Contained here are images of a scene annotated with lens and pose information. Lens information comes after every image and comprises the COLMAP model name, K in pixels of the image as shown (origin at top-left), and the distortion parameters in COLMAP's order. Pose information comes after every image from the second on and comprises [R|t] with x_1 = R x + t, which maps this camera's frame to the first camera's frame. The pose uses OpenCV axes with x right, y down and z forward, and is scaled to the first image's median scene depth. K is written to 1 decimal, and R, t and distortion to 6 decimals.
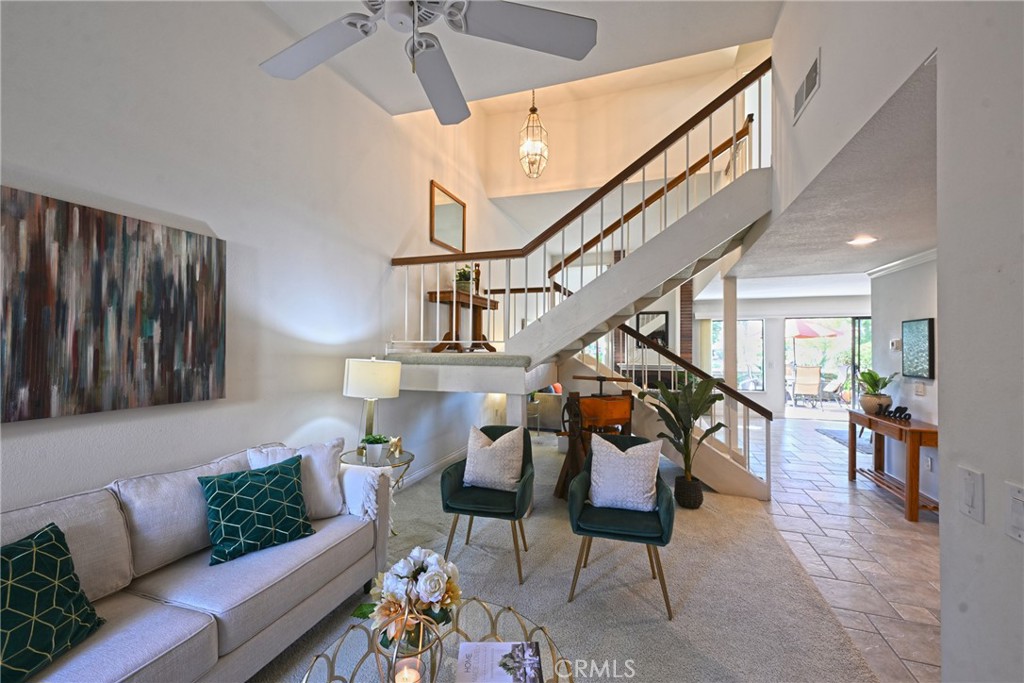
lens RADIAL K [[410.9, 0, 510.4], [0, 410.9, 341.5], [0, 0, 1]] dist [0.000848, -0.000065]
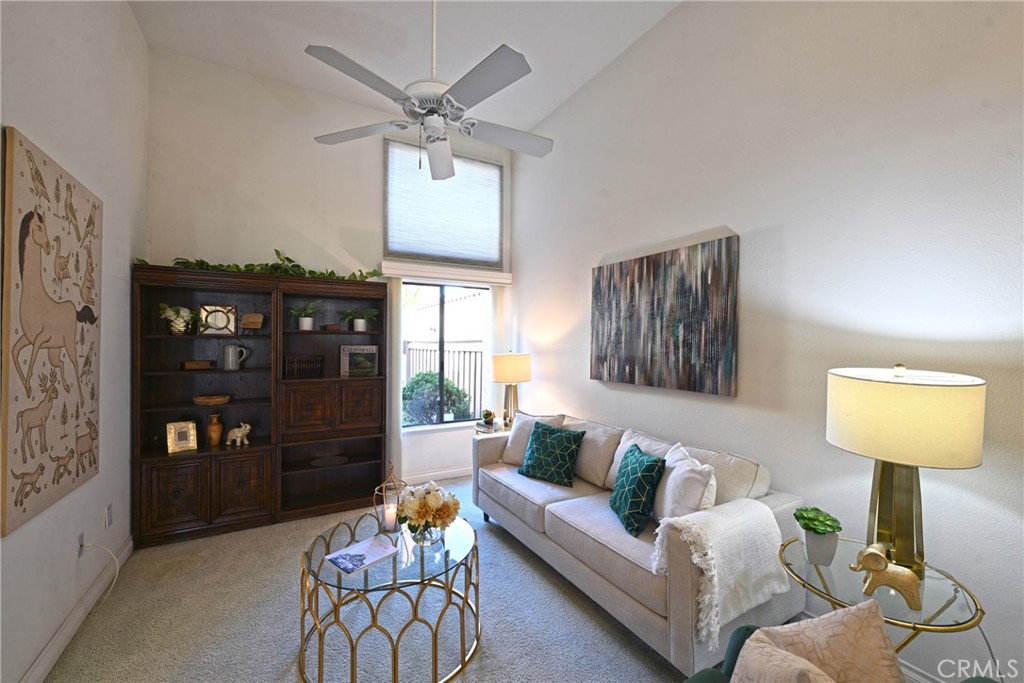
lens RADIAL K [[410.9, 0, 507.5], [0, 410.9, 343.5], [0, 0, 1]] dist [0.000848, -0.000065]
pose [[-0.662480, -0.005371, -0.749060, 0.453479], [0.002397, 0.999954, -0.009290, 0.021826], [0.749076, -0.007950, -0.662437, 1.441913]]
